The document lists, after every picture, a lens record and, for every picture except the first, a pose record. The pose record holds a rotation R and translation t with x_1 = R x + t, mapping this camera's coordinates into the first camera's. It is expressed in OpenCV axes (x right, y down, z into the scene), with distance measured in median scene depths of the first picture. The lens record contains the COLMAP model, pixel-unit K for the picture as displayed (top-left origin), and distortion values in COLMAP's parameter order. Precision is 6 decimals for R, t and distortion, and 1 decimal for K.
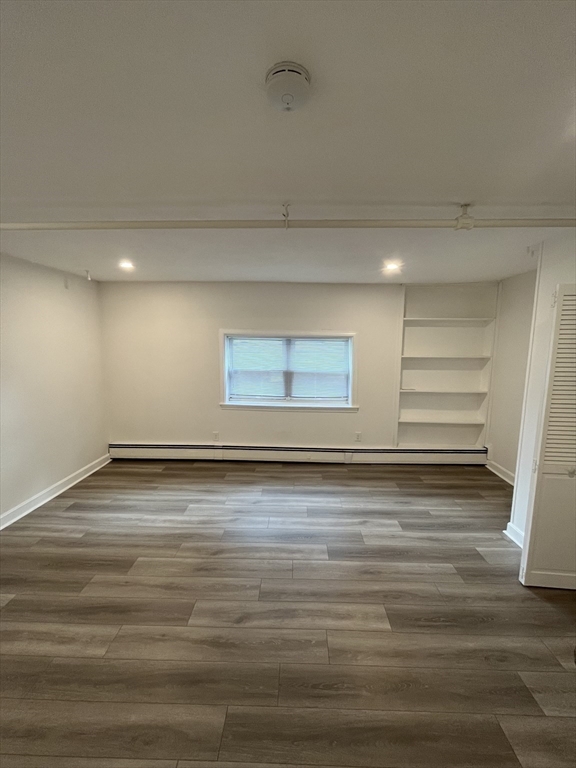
lens RADIAL K [[310.6, 0, 288.0], [0, 310.6, 384.0], [0, 0, 1]] dist [-0.000993, 0.000598]
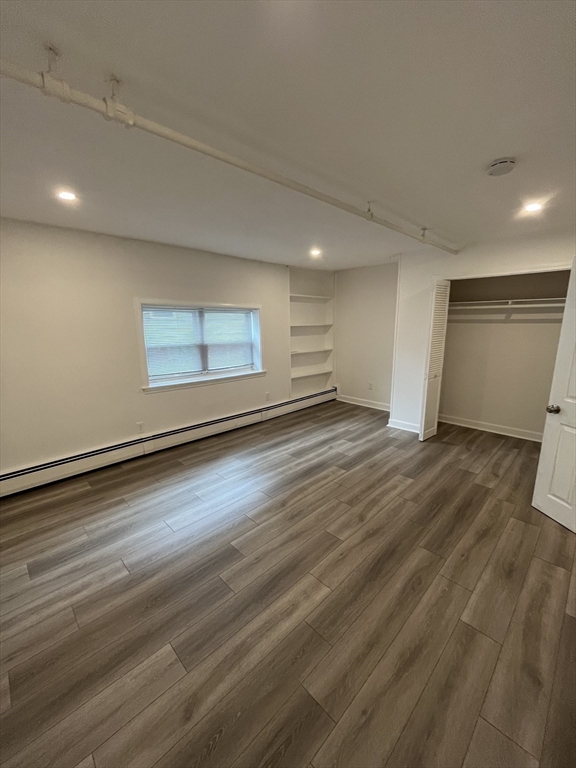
lens RADIAL K [[310.6, 0, 288.0], [0, 310.6, 384.0], [0, 0, 1]] dist [-0.000993, 0.000598]
pose [[0.691713, -0.156700, 0.704967, -0.688727], [0.111416, 0.987644, 0.110212, 0.005910], [-0.713526, 0.002309, 0.700625, 0.167424]]
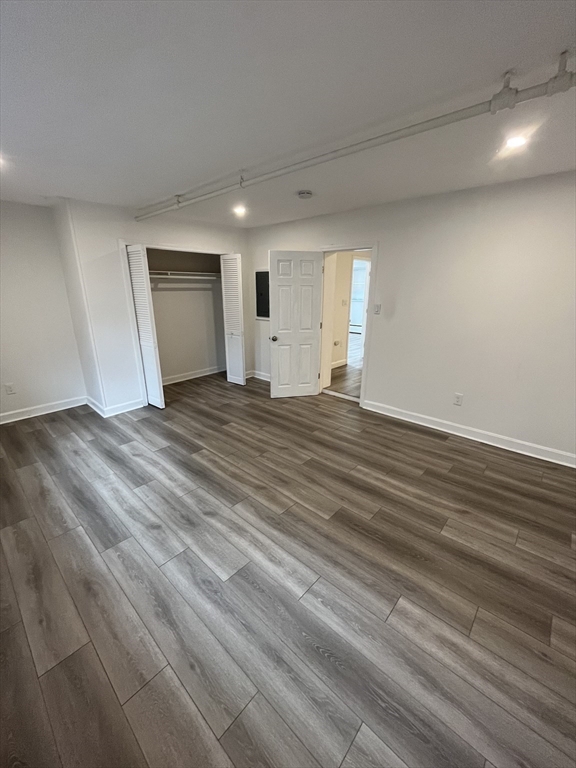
lens RADIAL K [[310.6, 0, 288.0], [0, 310.6, 384.0], [0, 0, 1]] dist [-0.000993, 0.000598]
pose [[-0.758621, -0.194018, 0.621973, -0.640882], [0.087541, 0.915623, 0.392392, -0.115752], [-0.645624, 0.352125, -0.677626, 1.130236]]
